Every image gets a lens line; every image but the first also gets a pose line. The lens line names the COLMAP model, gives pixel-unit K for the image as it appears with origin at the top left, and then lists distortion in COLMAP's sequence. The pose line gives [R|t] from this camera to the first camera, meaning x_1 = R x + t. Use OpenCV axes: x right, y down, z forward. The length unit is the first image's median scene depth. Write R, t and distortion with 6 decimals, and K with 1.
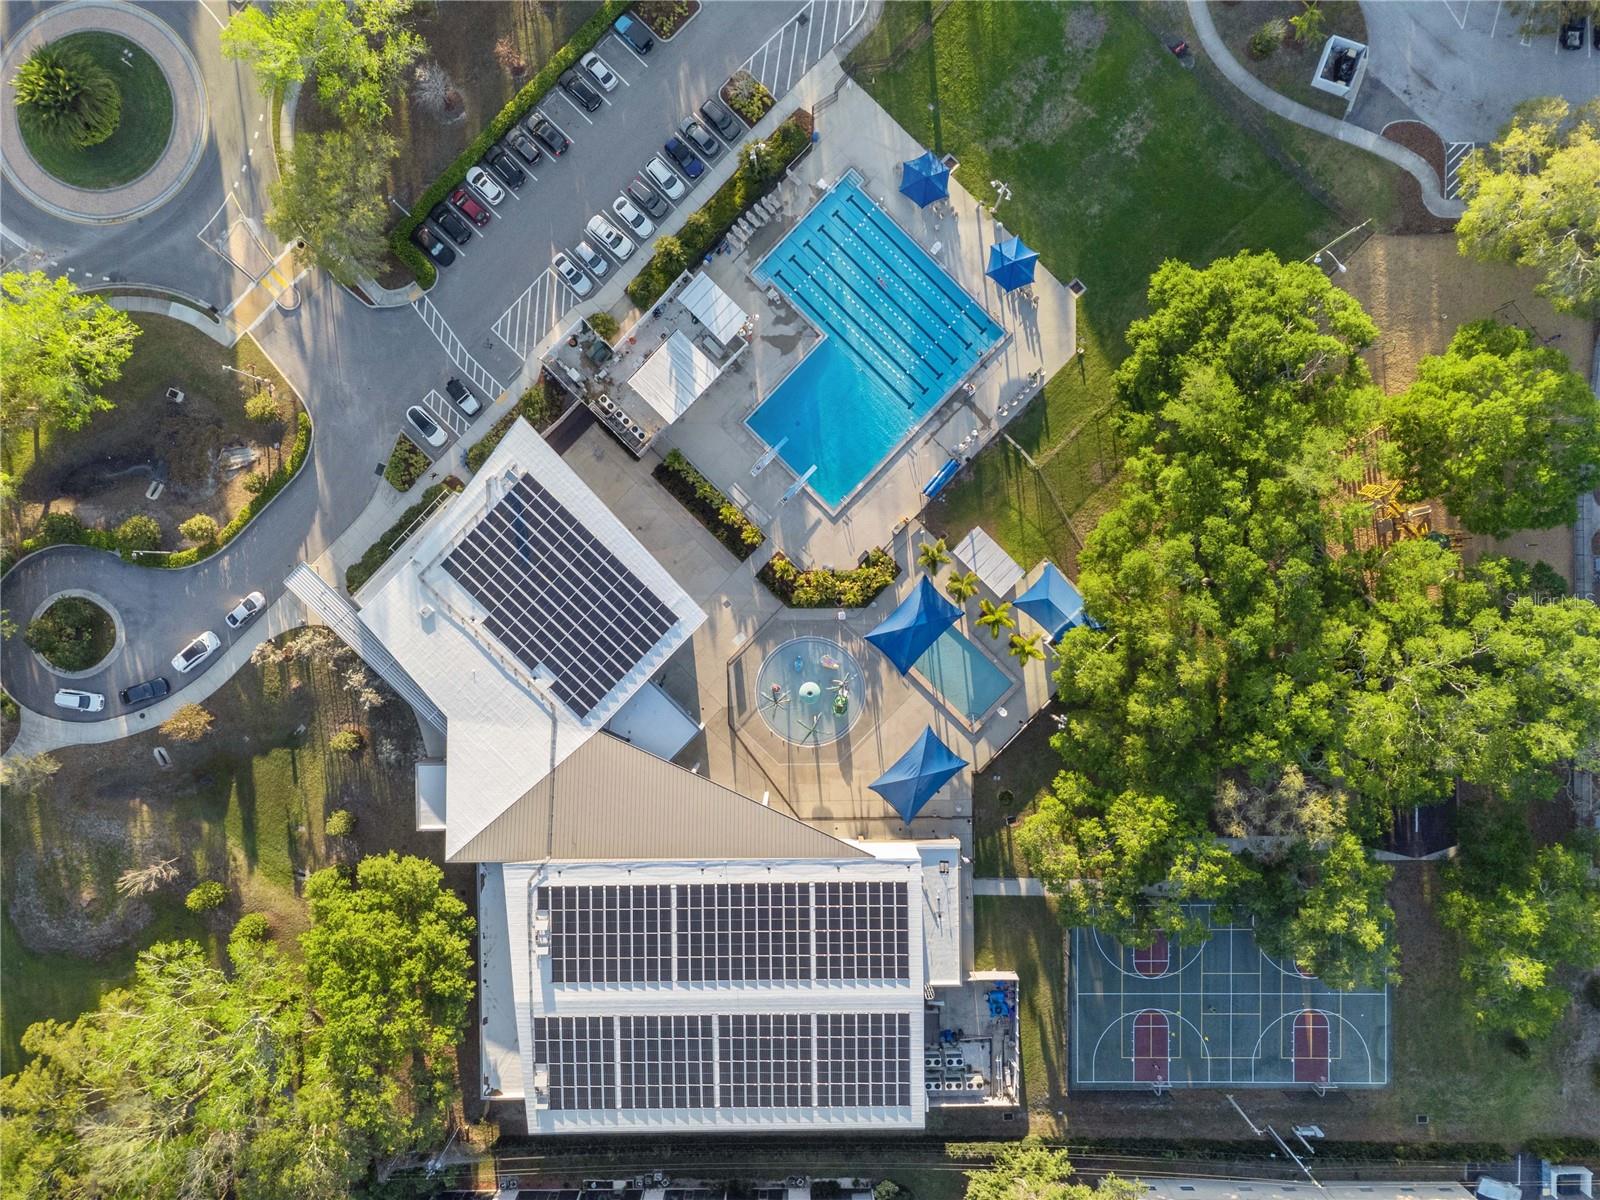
lens RADIAL K [[1195.1, 0, 802.1], [0, 1195.1, 603.1], [0, 0, 1]] dist [0.022268, 0.003318]
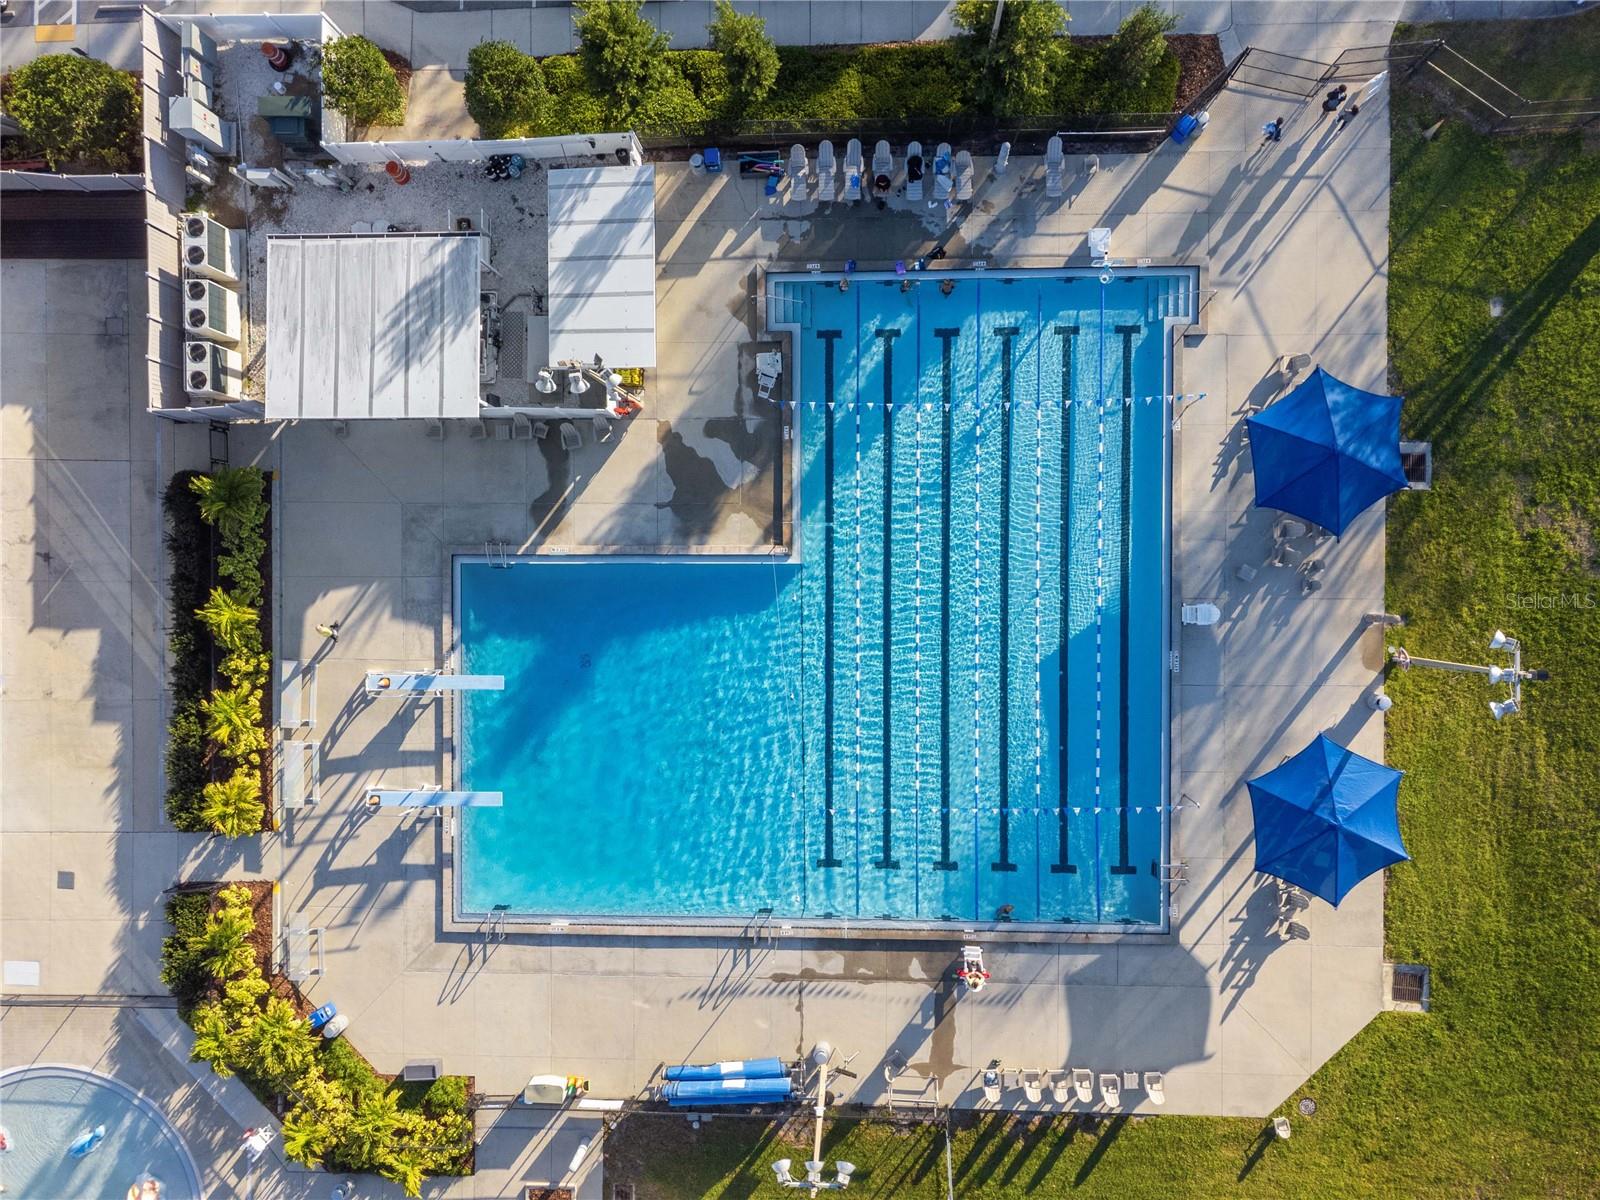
lens RADIAL K [[1195.1, 0, 802.0], [0, 1195.1, 606.5], [0, 0, 1]] dist [0.022268, 0.003318]
pose [[0.695411, 0.718210, -0.024042, 0.039911], [-0.717663, 0.695822, 0.028125, -0.226747], [0.036929, -0.002305, 0.999315, 0.657218]]
